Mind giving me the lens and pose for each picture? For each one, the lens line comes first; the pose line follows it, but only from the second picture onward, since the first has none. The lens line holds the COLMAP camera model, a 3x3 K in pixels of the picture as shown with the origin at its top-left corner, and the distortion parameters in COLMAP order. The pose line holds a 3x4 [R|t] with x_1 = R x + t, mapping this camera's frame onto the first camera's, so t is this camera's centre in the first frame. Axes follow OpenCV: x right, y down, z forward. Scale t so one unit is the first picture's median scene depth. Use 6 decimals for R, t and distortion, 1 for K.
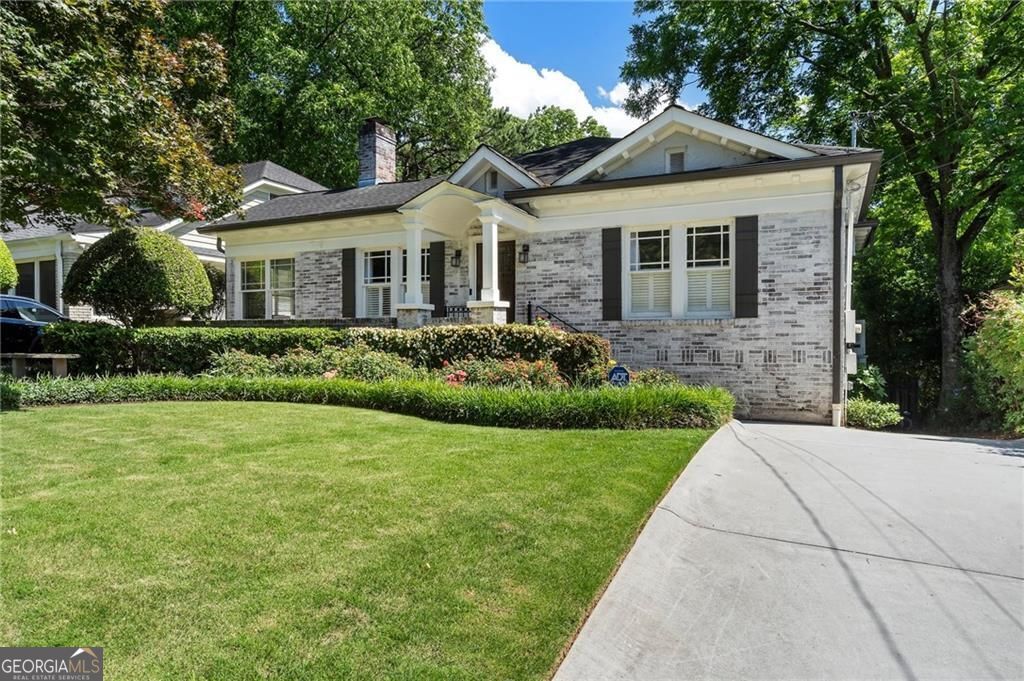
lens RADIAL K [[661.2, 0, 512.0], [0, 661.2, 340.5], [0, 0, 1]] dist [0.003084, 0.000120]
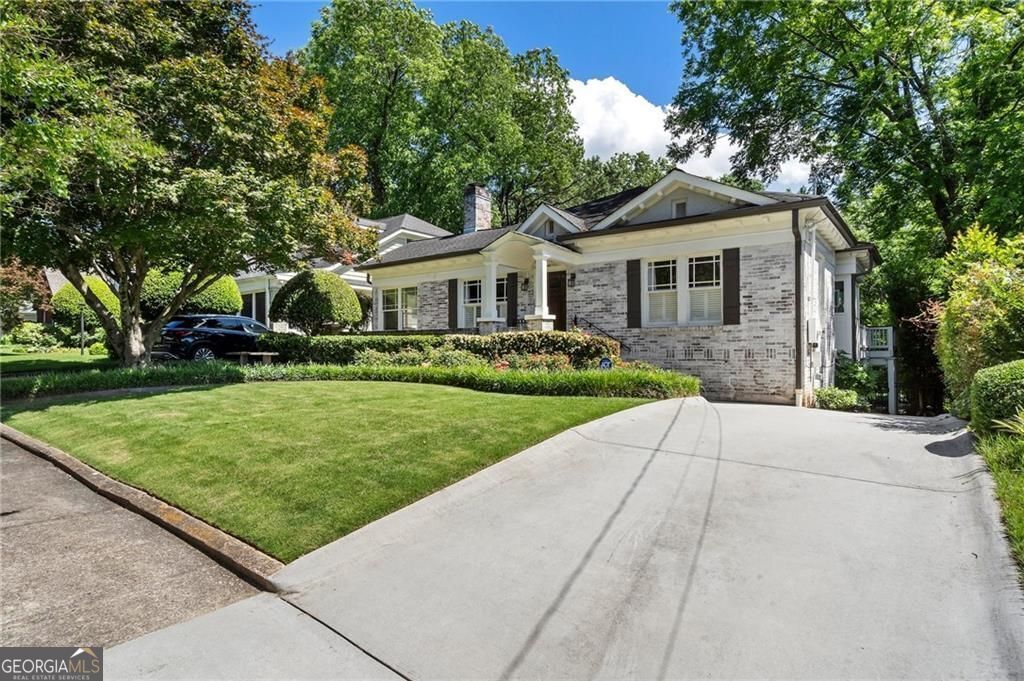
lens RADIAL K [[562.3, 0, 512.0], [0, 562.3, 340.5], [0, 0, 1]] dist [-0.004136, -0.000343]
pose [[0.981971, -0.006235, -0.188931, 0.125177], [0.003137, 0.999856, -0.016694, 0.013910], [0.189008, 0.015801, 0.981848, -0.178809]]
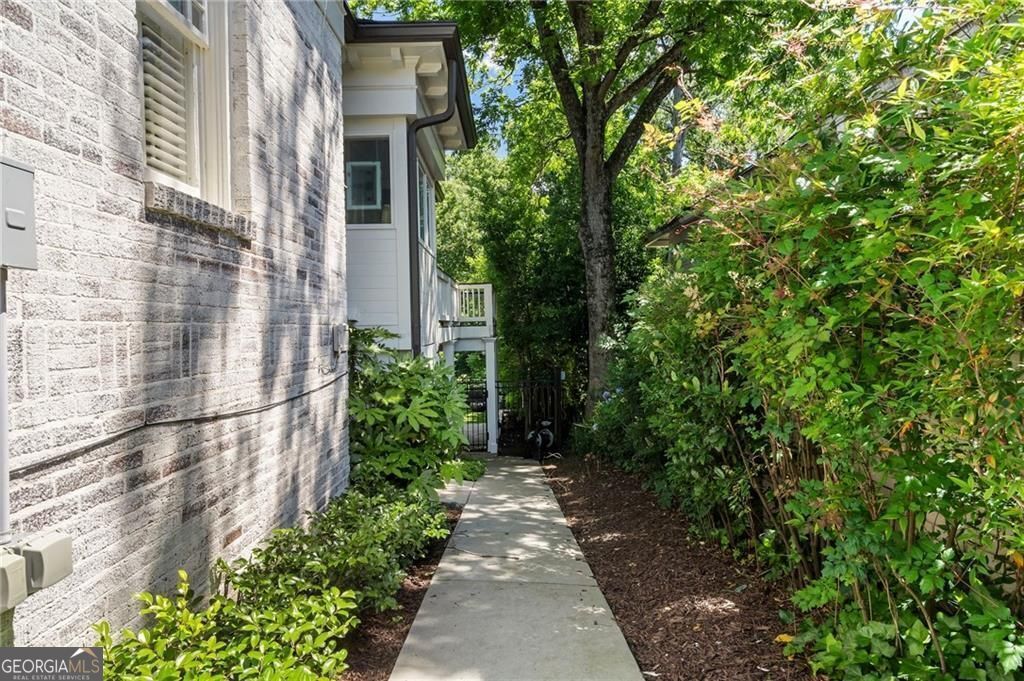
lens RADIAL K [[623.7, 0, 512.0], [0, 623.7, 340.5], [0, 0, 1]] dist [-0.000037, -0.000011]
pose [[0.900975, -0.026782, 0.433044, 0.533893], [0.017762, 0.999533, 0.024861, 0.018803], [-0.433508, -0.014707, 0.901030, 0.809364]]
